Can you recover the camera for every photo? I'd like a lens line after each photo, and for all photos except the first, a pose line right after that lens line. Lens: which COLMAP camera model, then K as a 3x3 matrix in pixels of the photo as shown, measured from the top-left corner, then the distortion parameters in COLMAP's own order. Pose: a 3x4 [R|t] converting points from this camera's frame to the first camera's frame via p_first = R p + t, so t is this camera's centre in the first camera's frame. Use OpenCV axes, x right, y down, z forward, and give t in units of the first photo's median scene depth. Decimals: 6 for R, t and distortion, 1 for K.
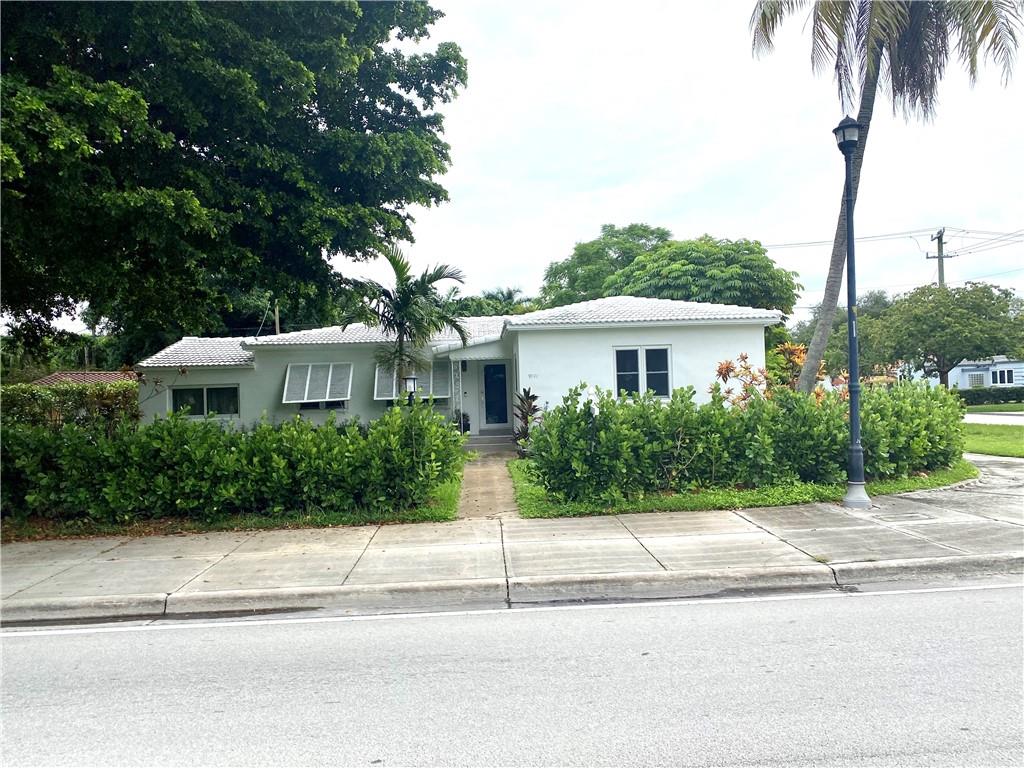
lens RADIAL K [[775.8, 0, 512.0], [0, 775.8, 384.0], [0, 0, 1]] dist [0.001057, 0.000135]
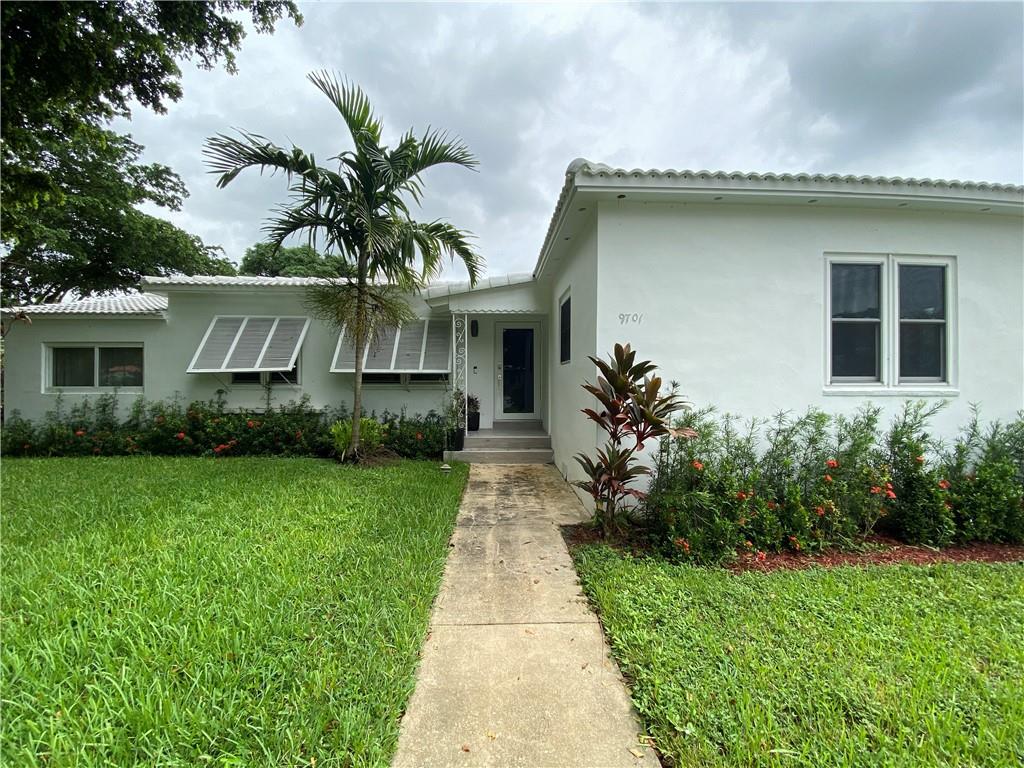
lens RADIAL K [[411.7, 0, 512.0], [0, 411.7, 384.0], [0, 0, 1]] dist [-0.000004, -0.000005]
pose [[0.999349, 0.035950, 0.003010, -0.029301], [-0.035996, 0.999212, 0.016712, 0.019792], [-0.002407, -0.016810, 0.999856, 0.666250]]
